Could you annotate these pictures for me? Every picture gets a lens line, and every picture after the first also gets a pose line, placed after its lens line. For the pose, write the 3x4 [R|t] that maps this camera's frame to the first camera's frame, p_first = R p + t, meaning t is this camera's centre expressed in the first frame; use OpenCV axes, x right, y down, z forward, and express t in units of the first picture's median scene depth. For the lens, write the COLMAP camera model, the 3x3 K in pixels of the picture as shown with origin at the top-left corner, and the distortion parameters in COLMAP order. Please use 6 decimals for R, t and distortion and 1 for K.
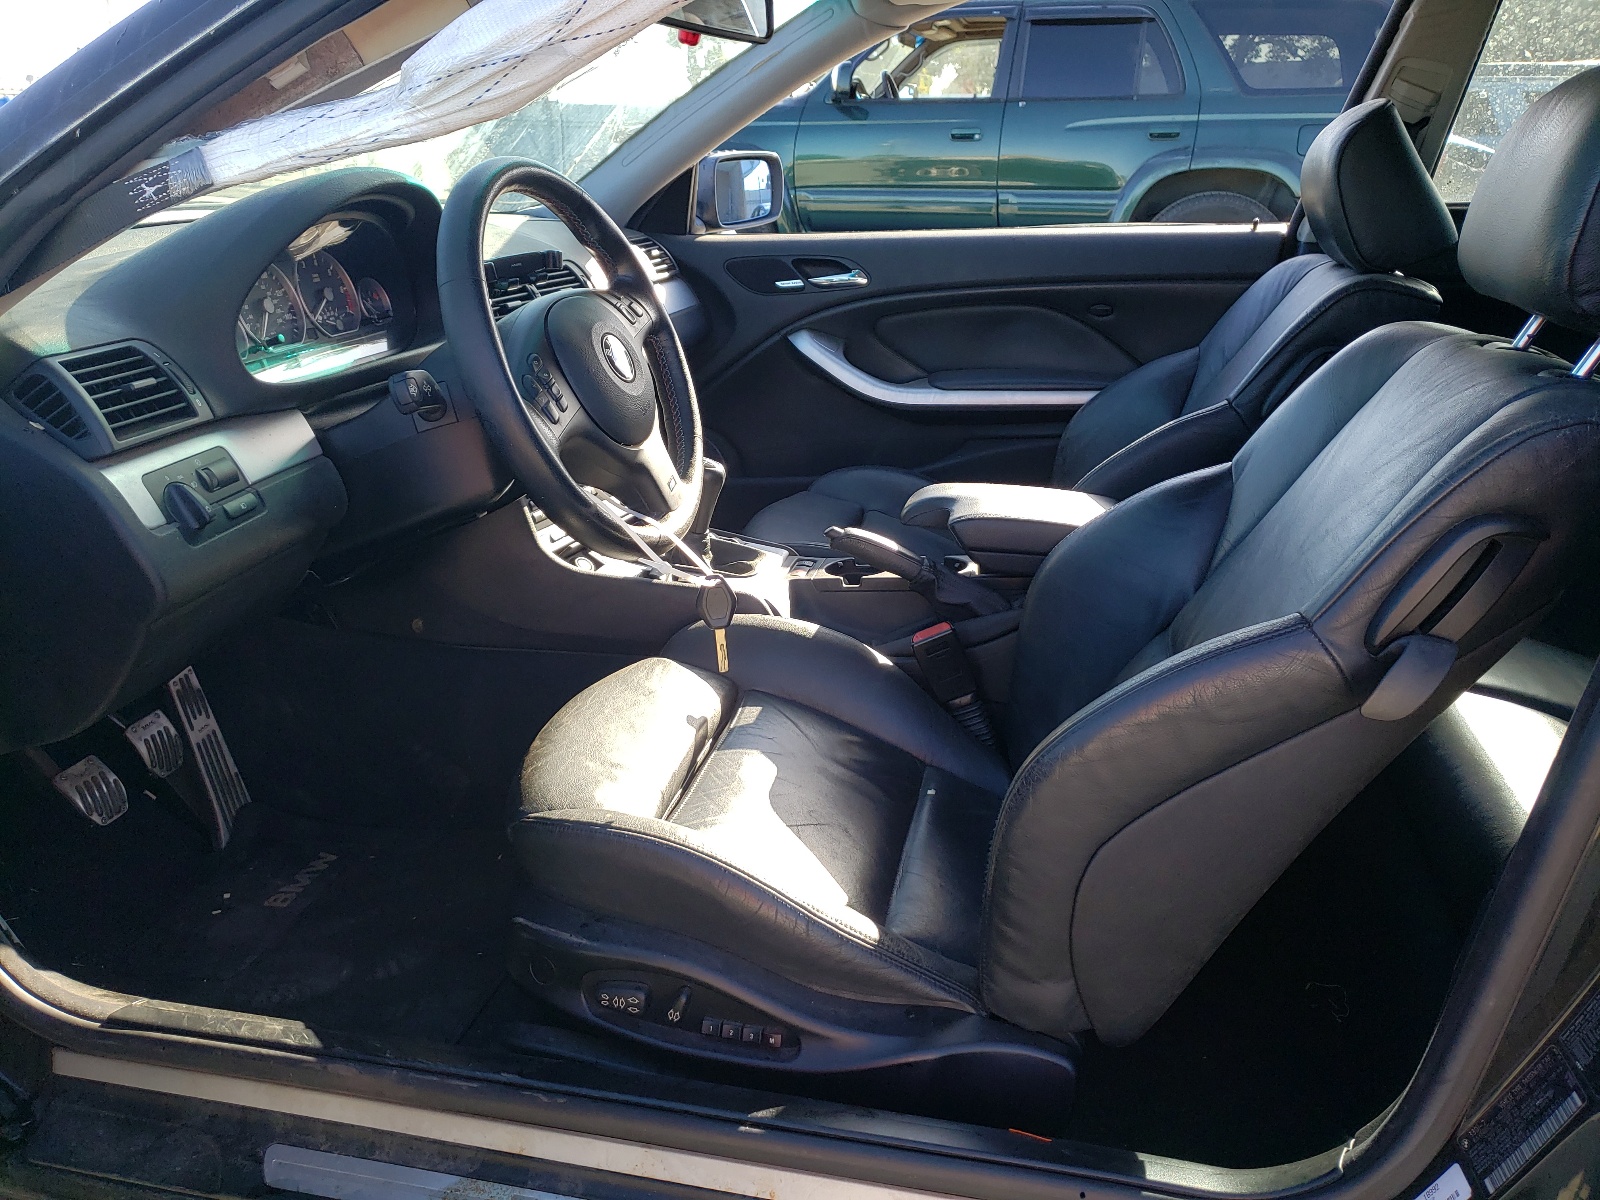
lens RADIAL K [[1210.7, 0, 800.0], [0, 1210.7, 600.0], [0, 0, 1]] dist [0.002134, 0.000356]
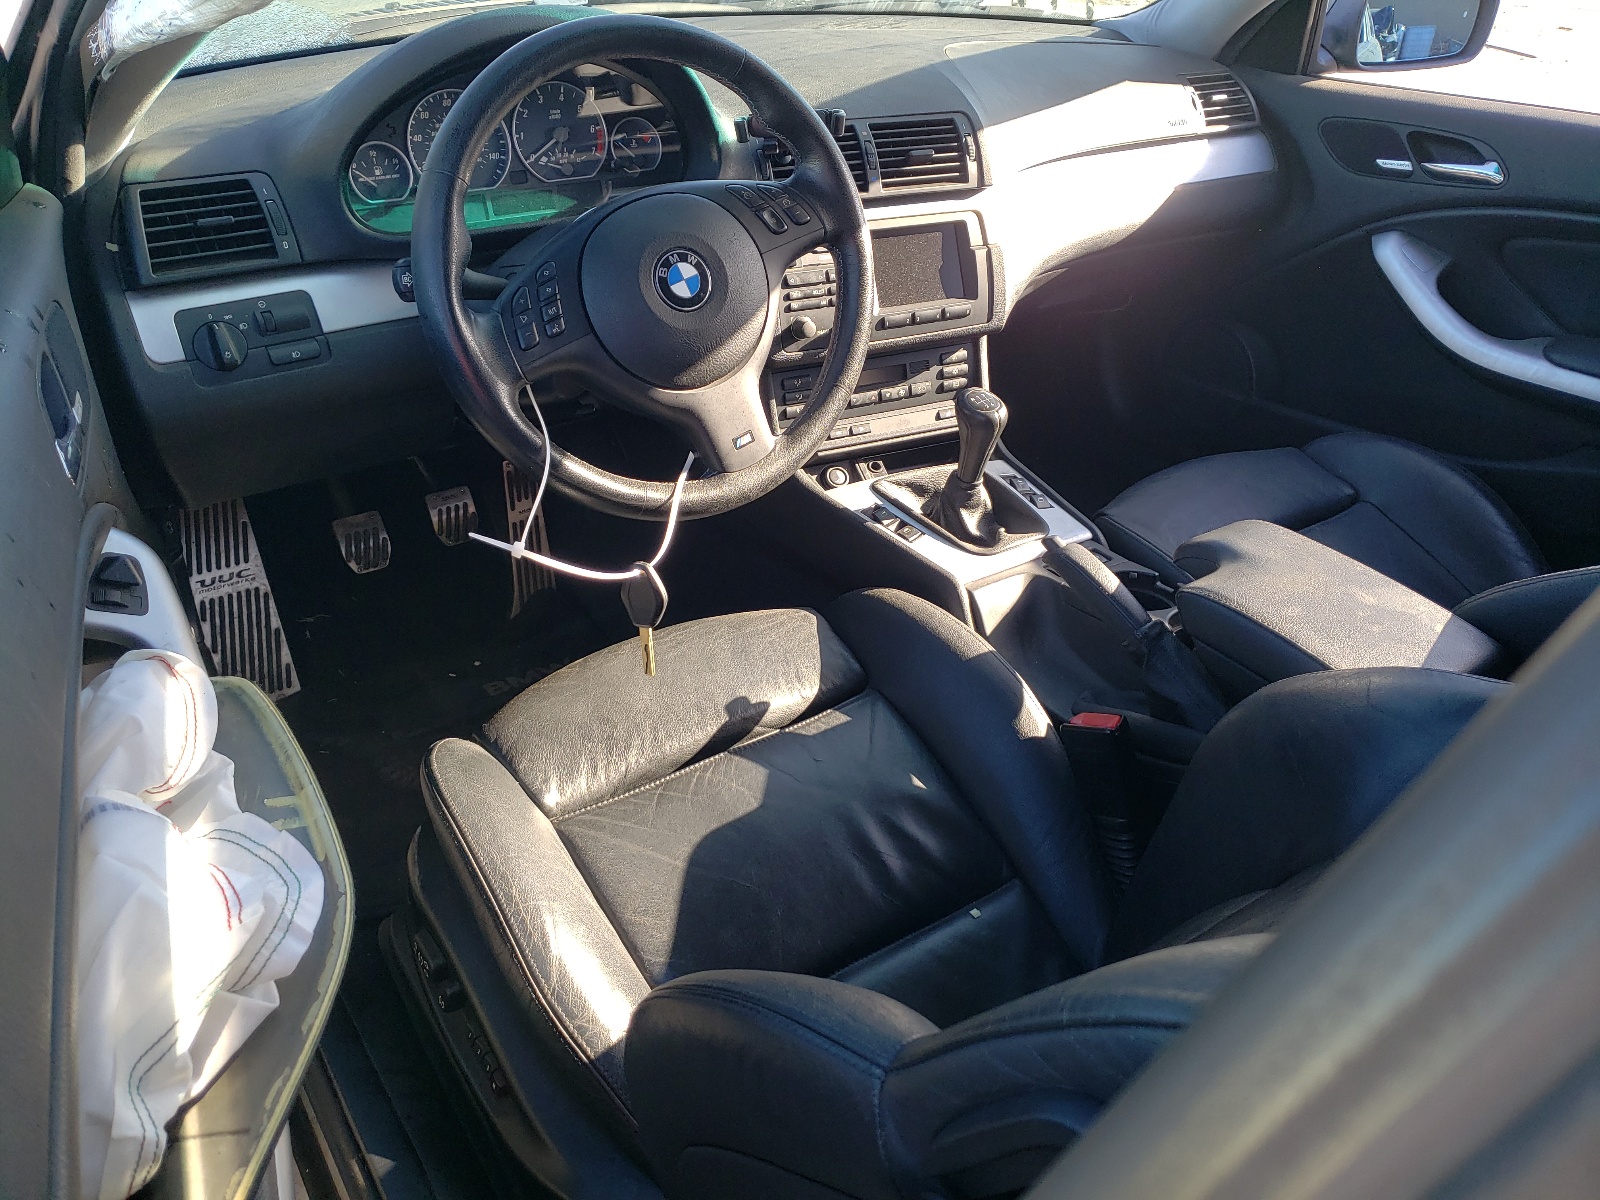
lens RADIAL K [[1210.7, 0, 800.0], [0, 1210.7, 600.0], [0, 0, 1]] dist [0.002134, 0.000356]
pose [[0.748031, 0.367915, -0.552347, 0.355353], [-0.260702, 0.928266, 0.265249, -0.189548], [0.610314, -0.054416, 0.790288, 0.309933]]
